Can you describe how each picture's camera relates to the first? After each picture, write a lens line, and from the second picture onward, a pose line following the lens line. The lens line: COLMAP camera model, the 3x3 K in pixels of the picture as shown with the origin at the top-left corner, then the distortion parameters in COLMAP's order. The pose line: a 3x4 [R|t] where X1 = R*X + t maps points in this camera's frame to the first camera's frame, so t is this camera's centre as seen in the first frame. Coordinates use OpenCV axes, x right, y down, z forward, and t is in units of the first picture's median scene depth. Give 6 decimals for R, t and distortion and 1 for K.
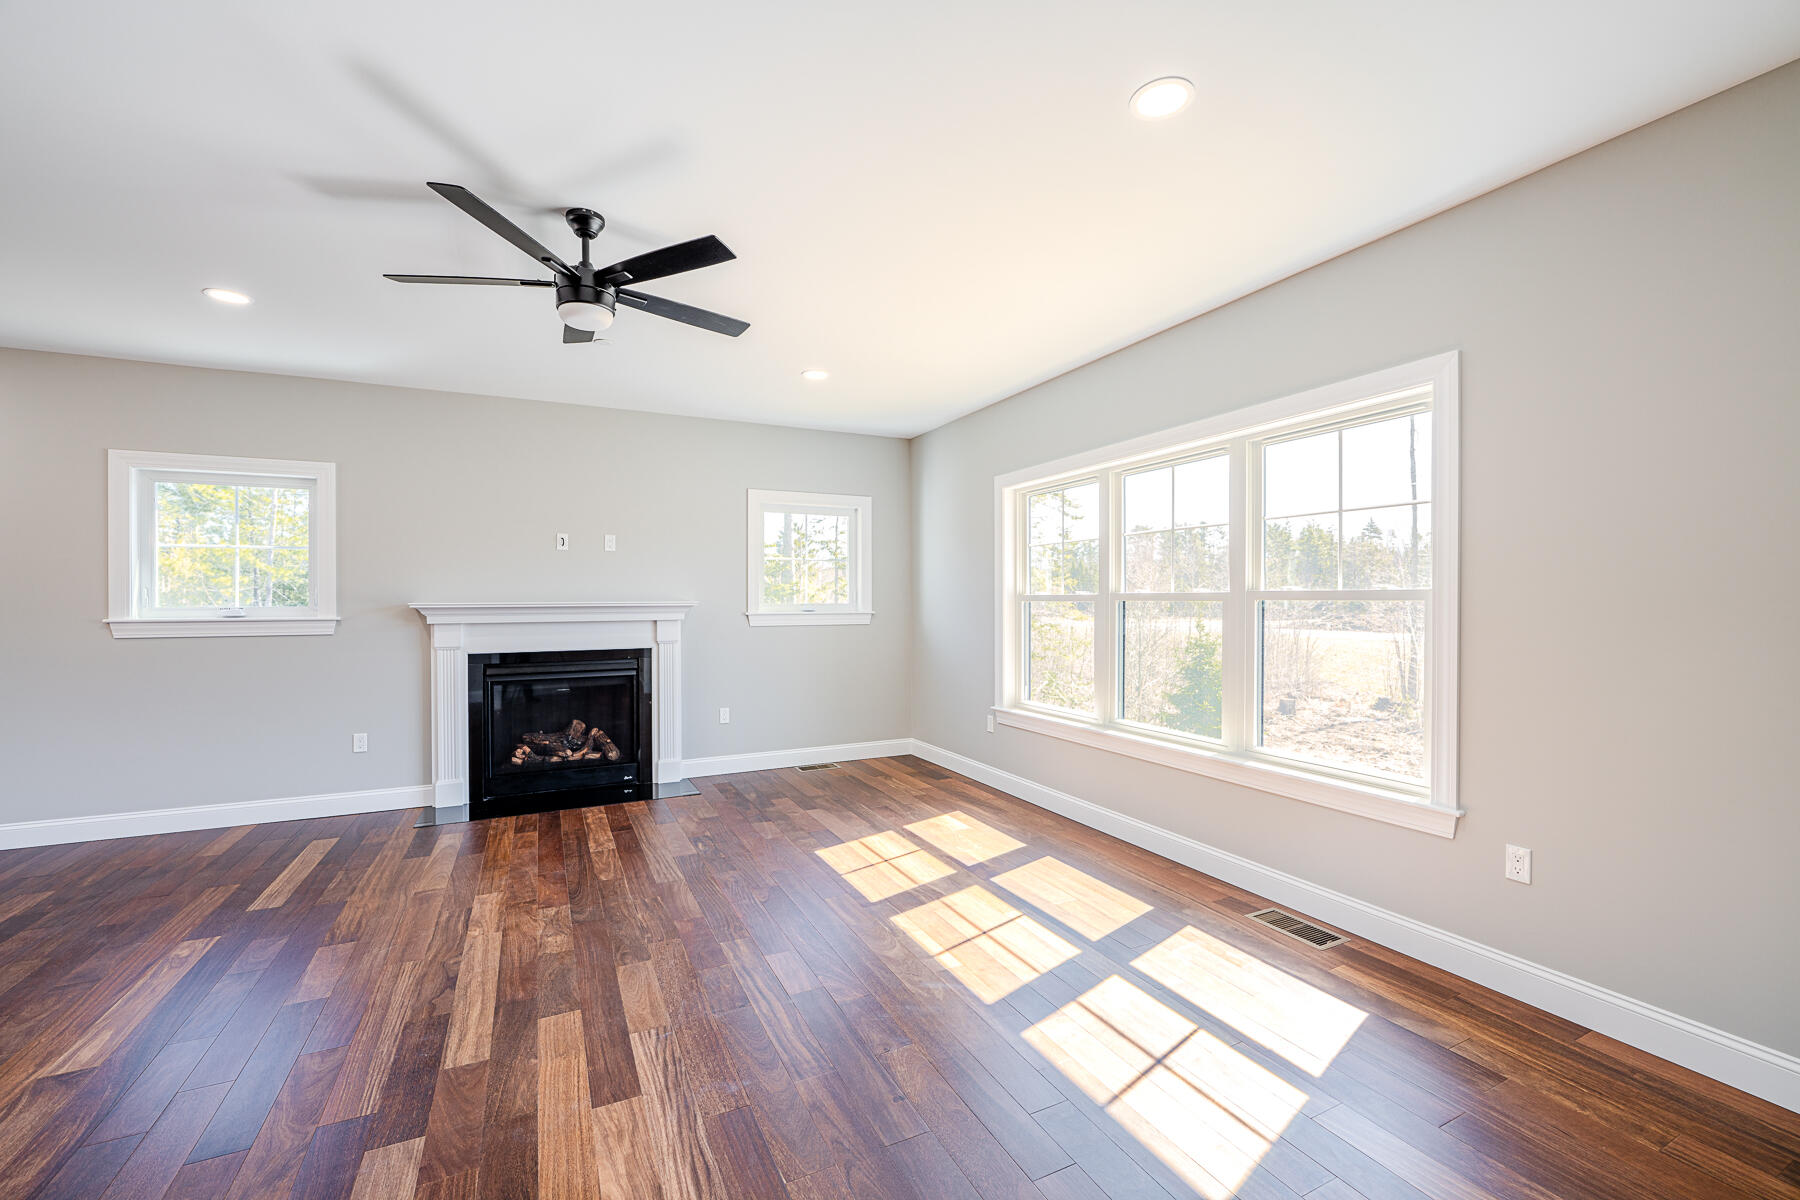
lens RADIAL K [[733.8, 0, 899.5], [0, 733.8, 599.2], [0, 0, 1]] dist [-0.005407, -0.001945]
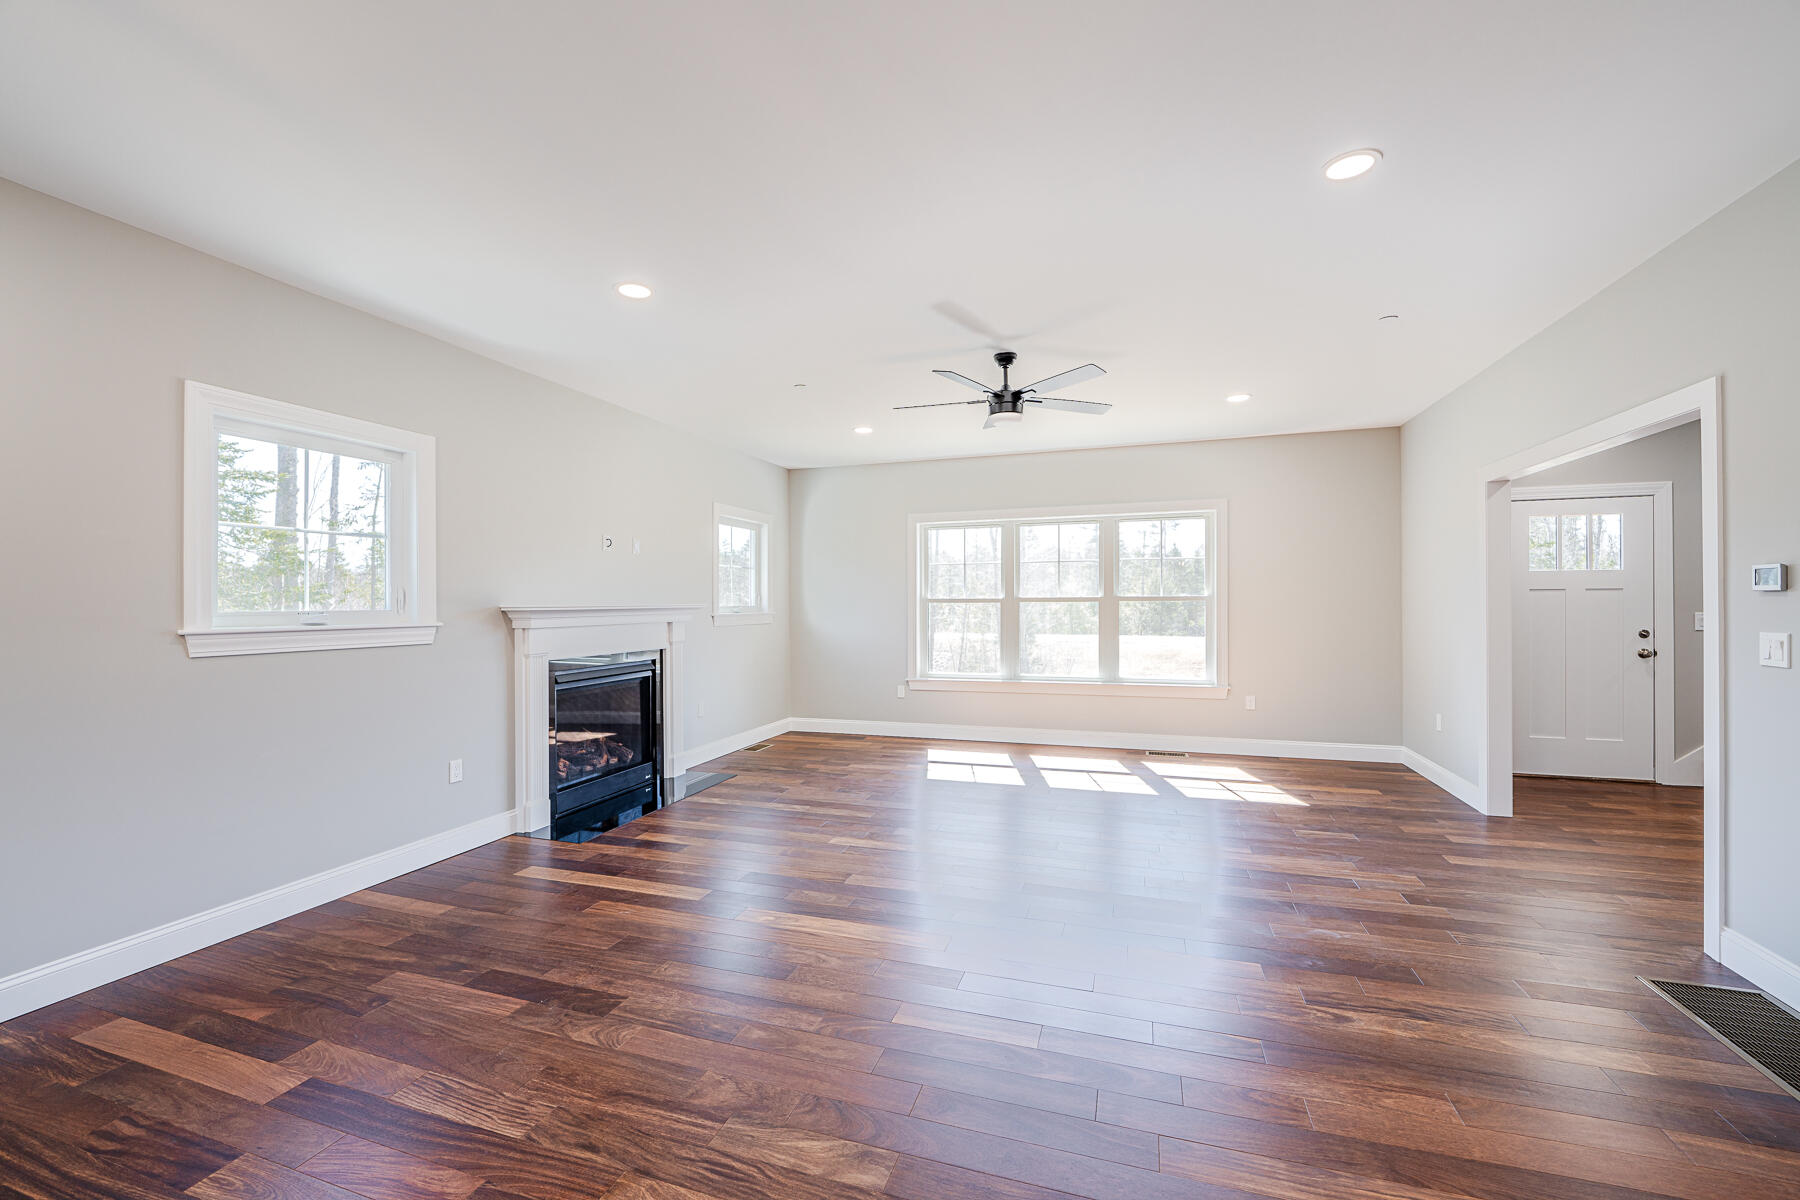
lens RADIAL K [[733.8, 0, 892.2], [0, 733.8, 601.8], [0, 0, 1]] dist [-0.005407, -0.001945]
pose [[0.700744, -0.000457, 0.713413, -0.999941], [0.003903, 0.999987, -0.003193, 0.005844], [-0.713402, 0.005022, 0.700737, 0.048400]]
